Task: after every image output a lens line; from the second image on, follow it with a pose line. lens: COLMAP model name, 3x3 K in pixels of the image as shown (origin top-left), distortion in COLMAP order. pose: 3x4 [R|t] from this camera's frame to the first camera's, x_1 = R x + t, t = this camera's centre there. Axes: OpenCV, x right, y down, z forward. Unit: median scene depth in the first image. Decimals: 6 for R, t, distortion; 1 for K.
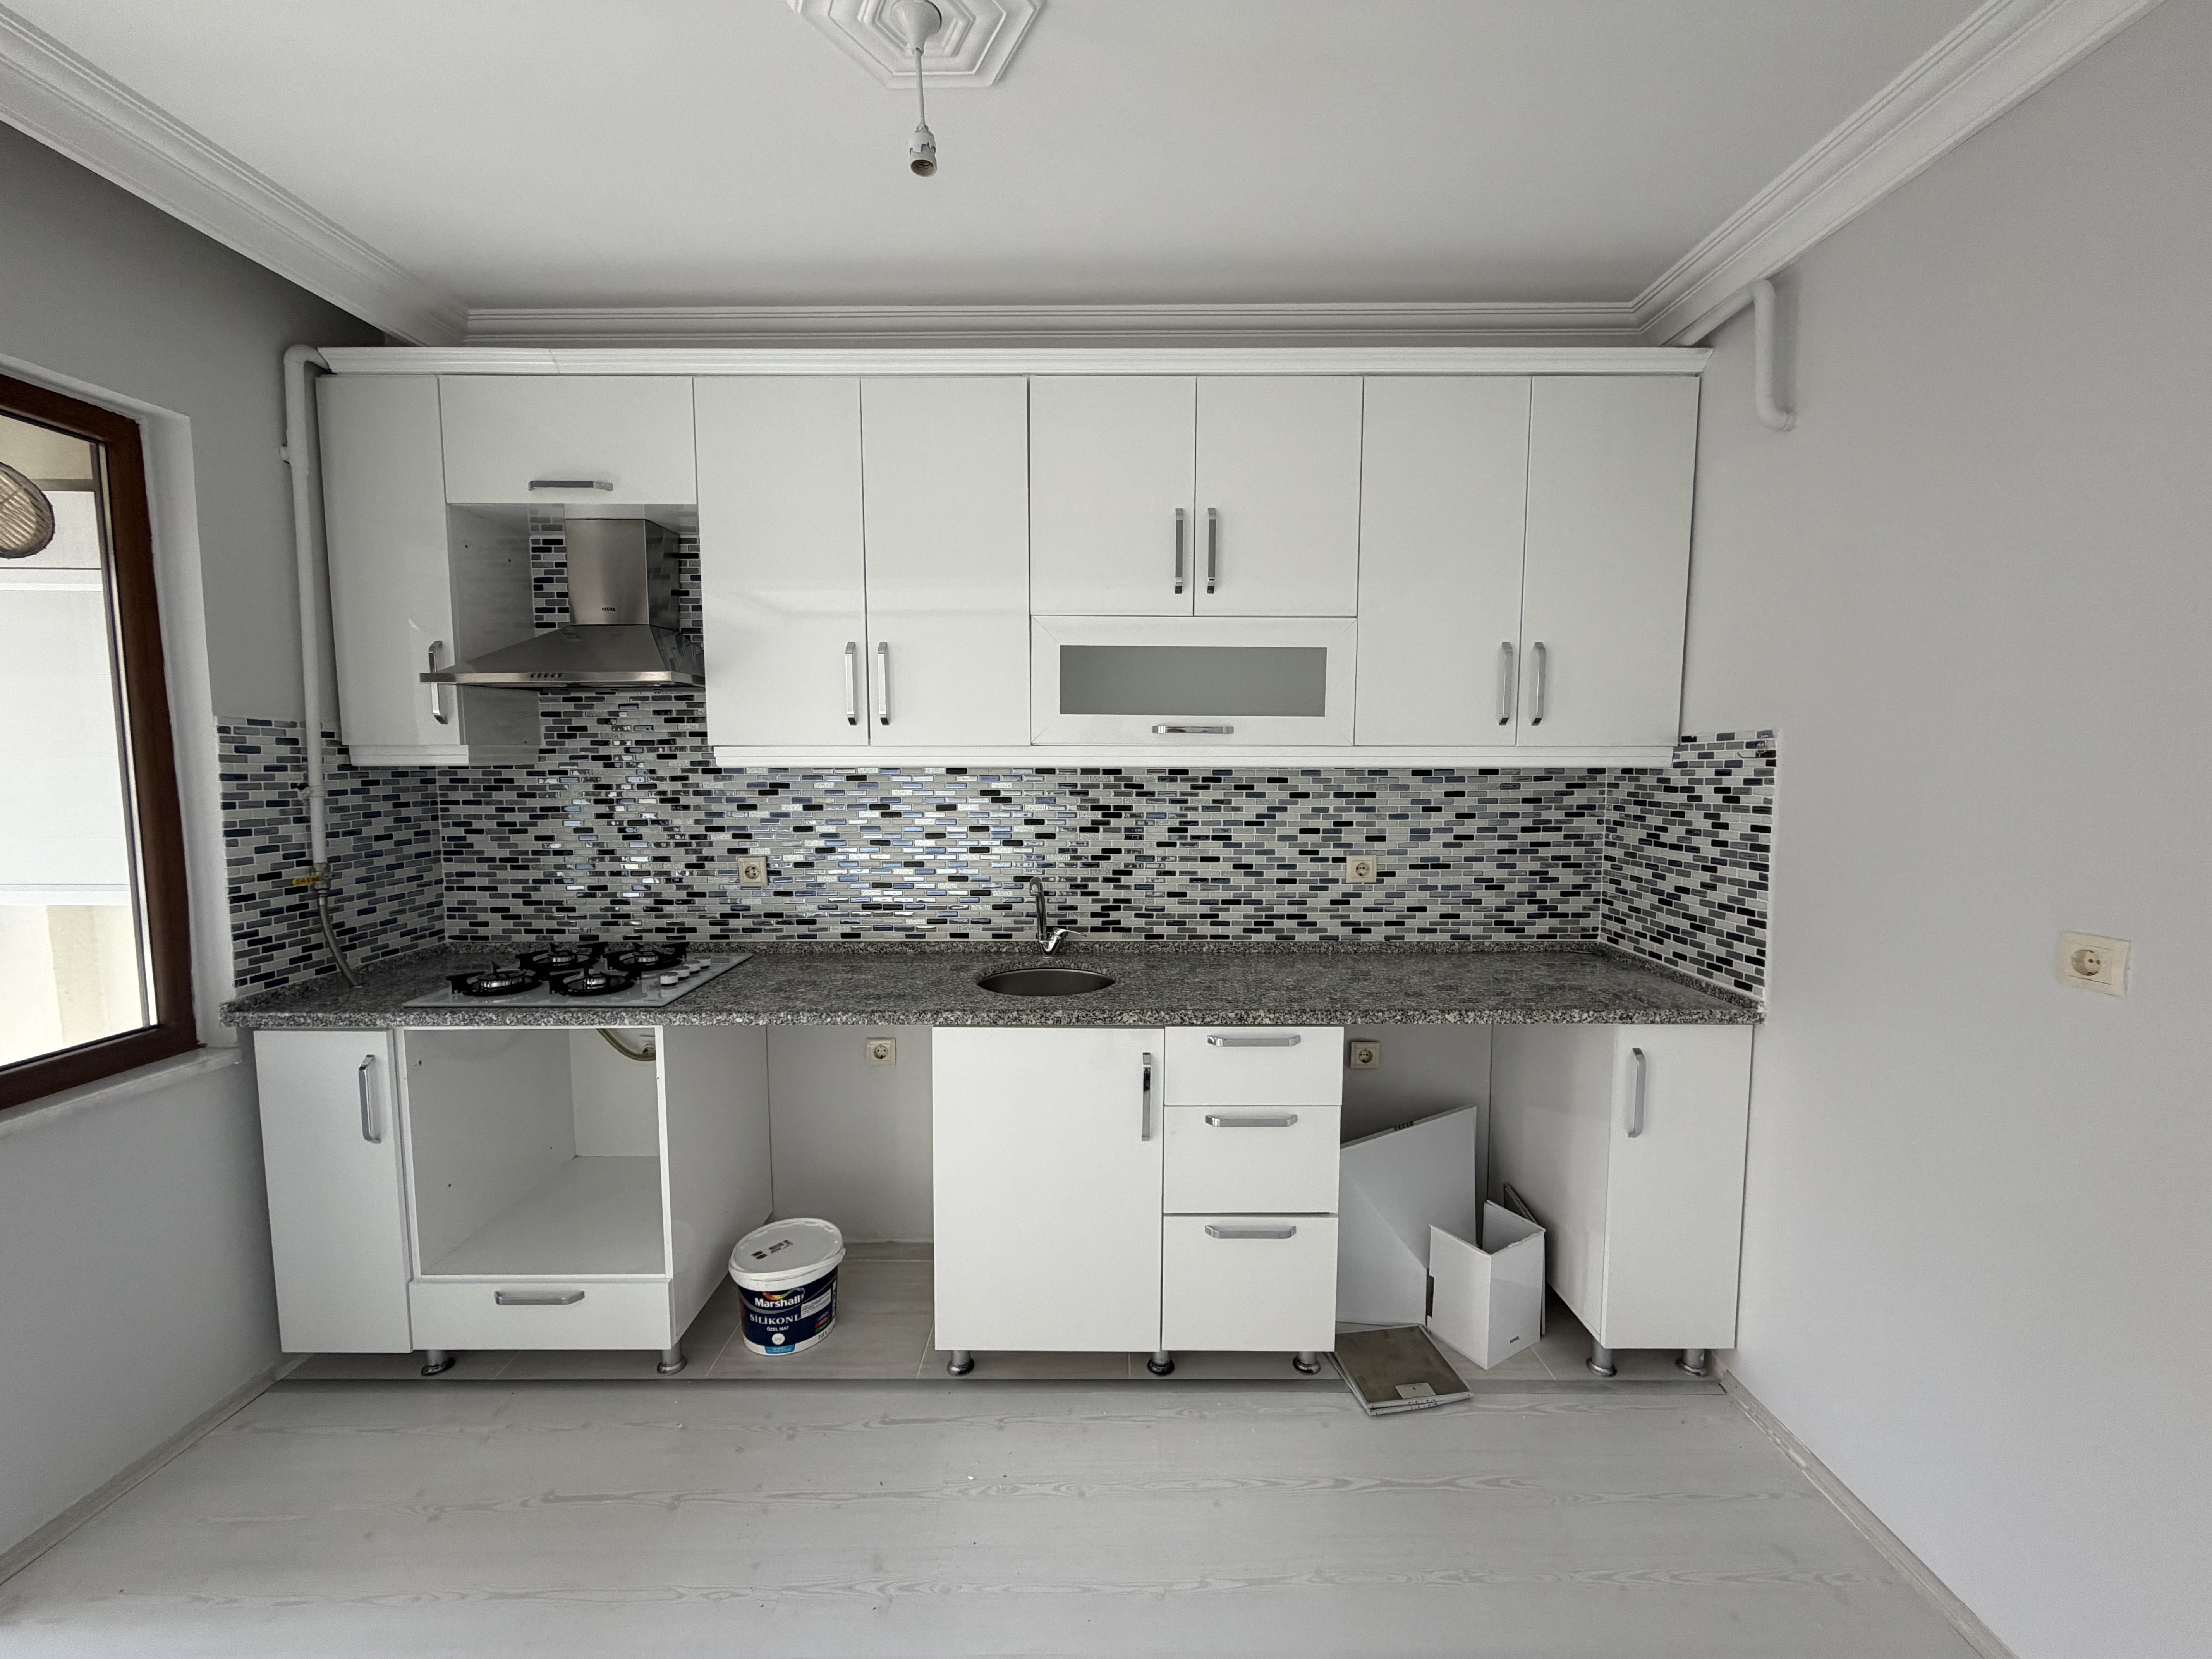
lens RADIAL K [[882.6, 0, 1106.0], [0, 882.6, 829.5], [0, 0, 1]] dist [-0.001052, -0.000357]
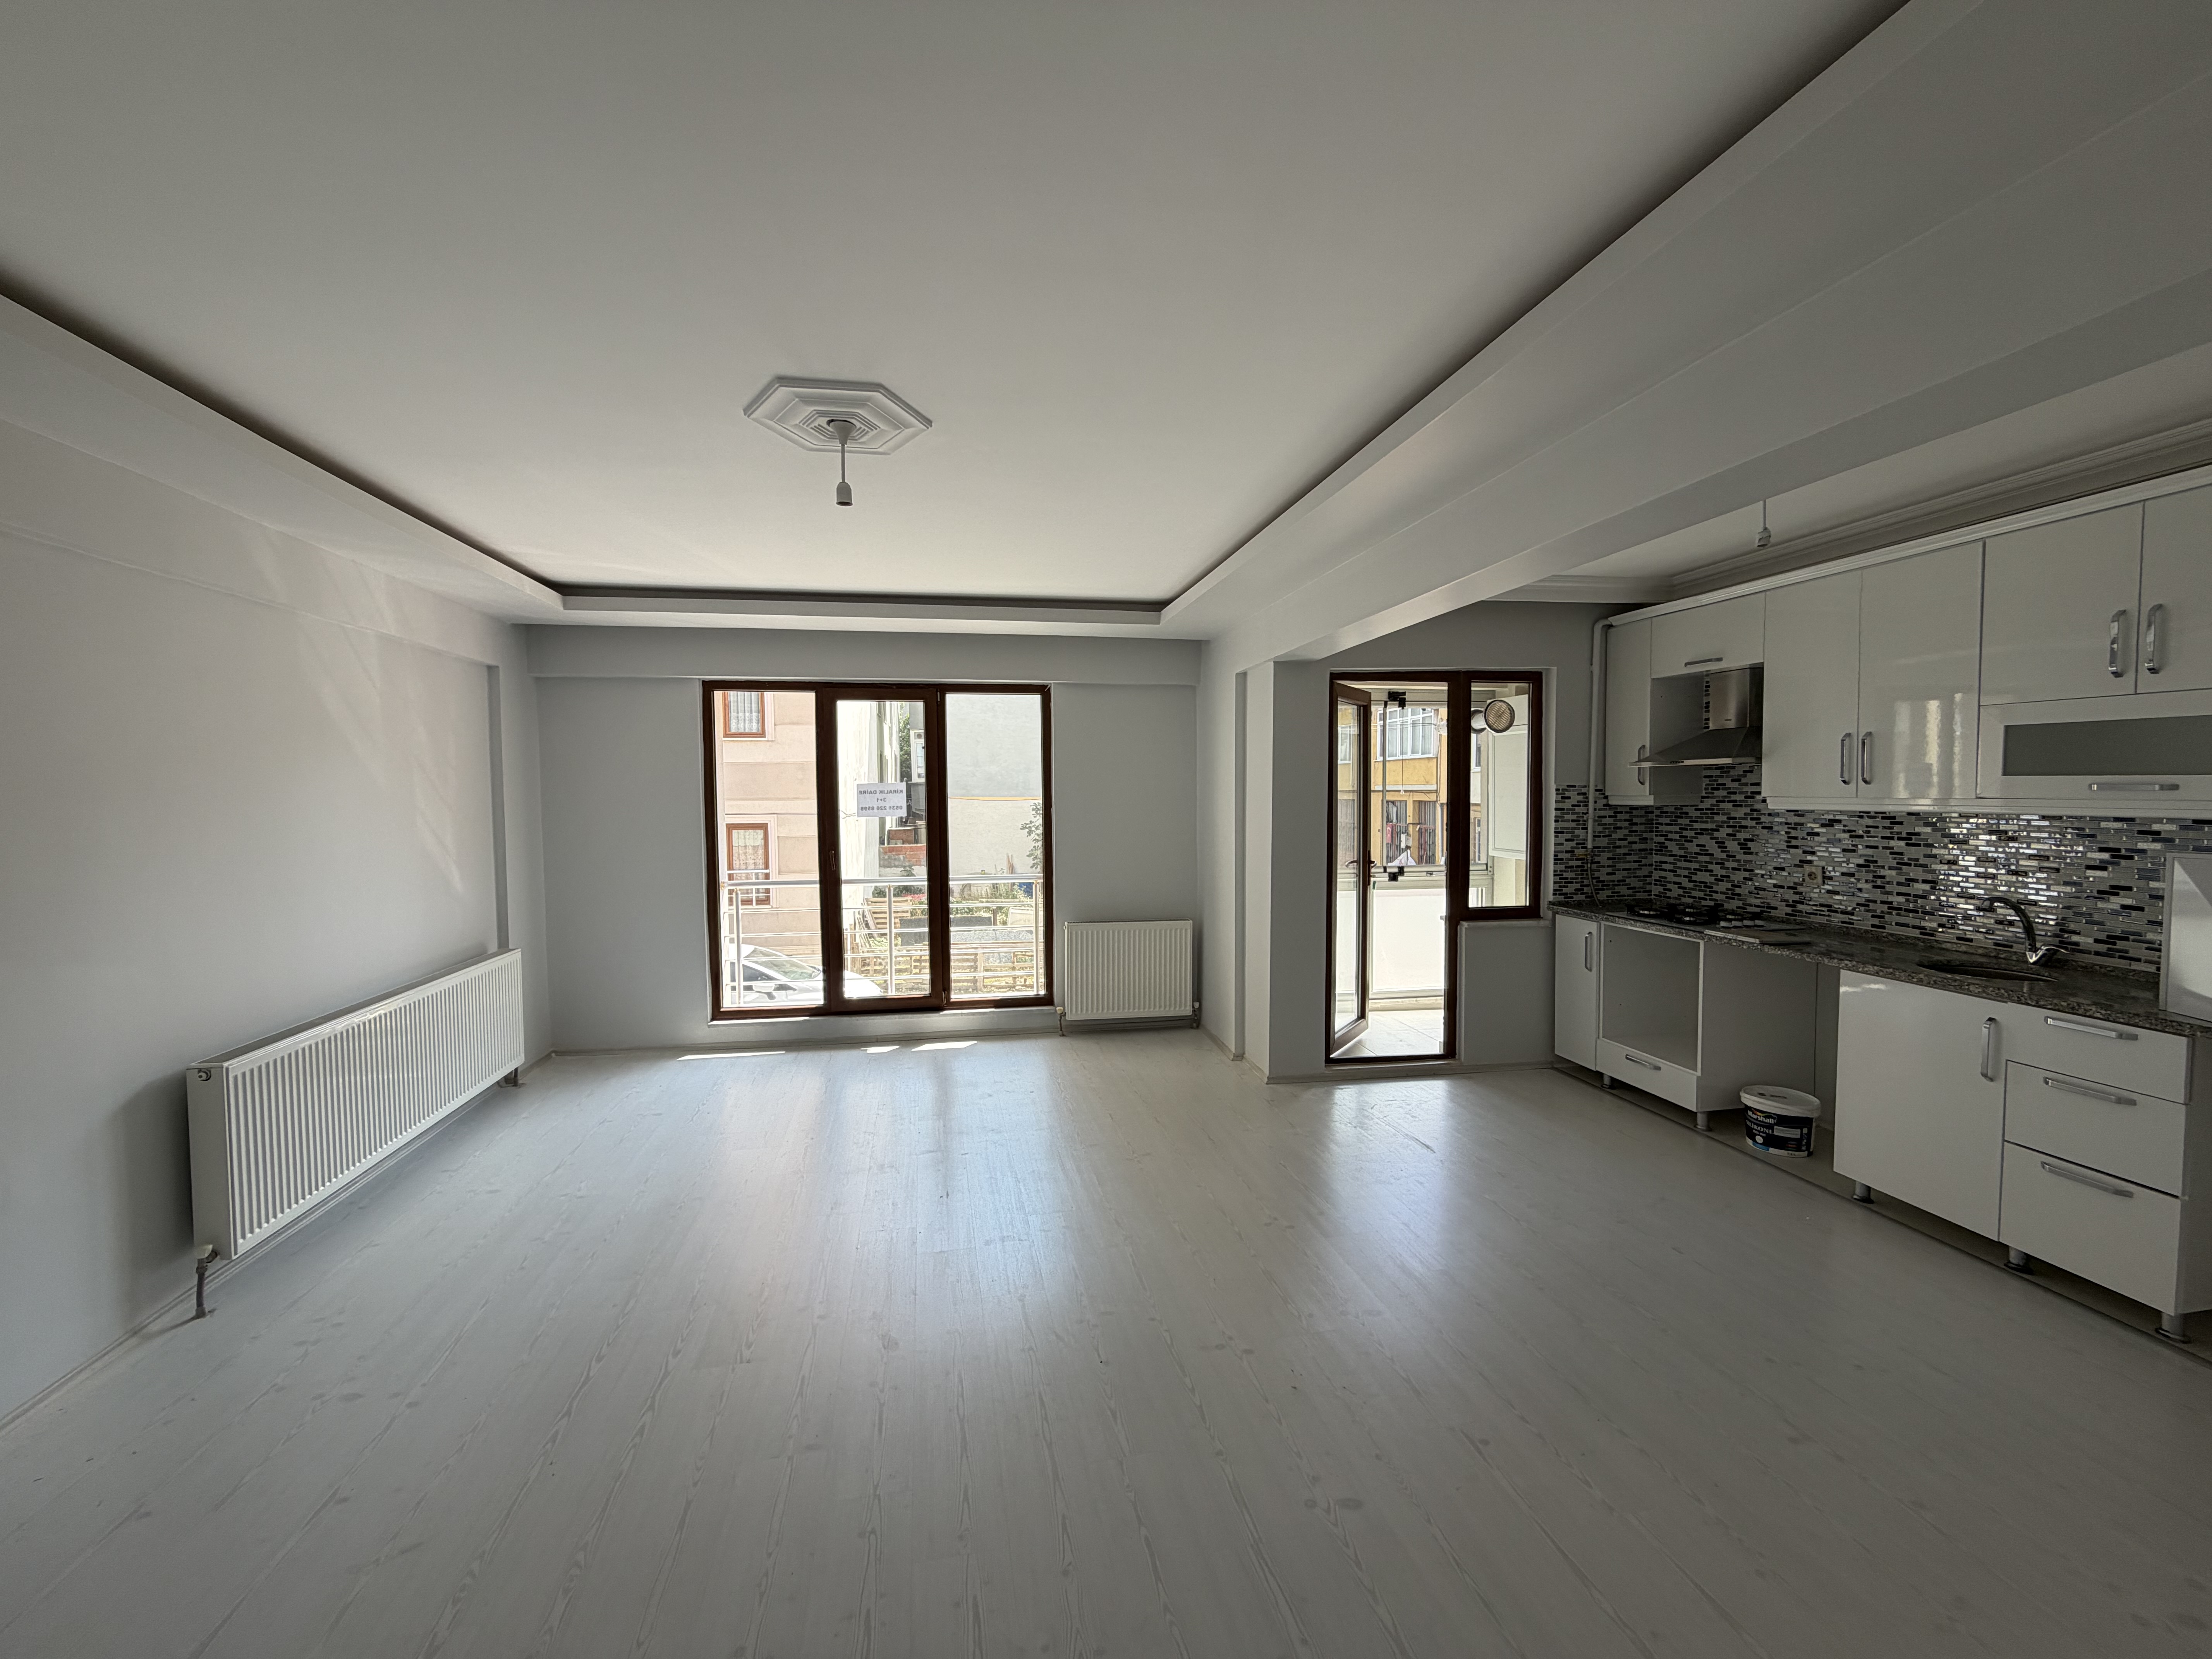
lens RADIAL K [[882.6, 0, 1106.0], [0, 882.6, 829.5], [0, 0, 1]] dist [-0.001052, -0.000357]
pose [[0.193699, 0.045207, -0.980019, 1.000868], [-0.071414, 0.996937, 0.031873, 0.007021], [0.978458, 0.063814, 0.196334, -0.604658]]
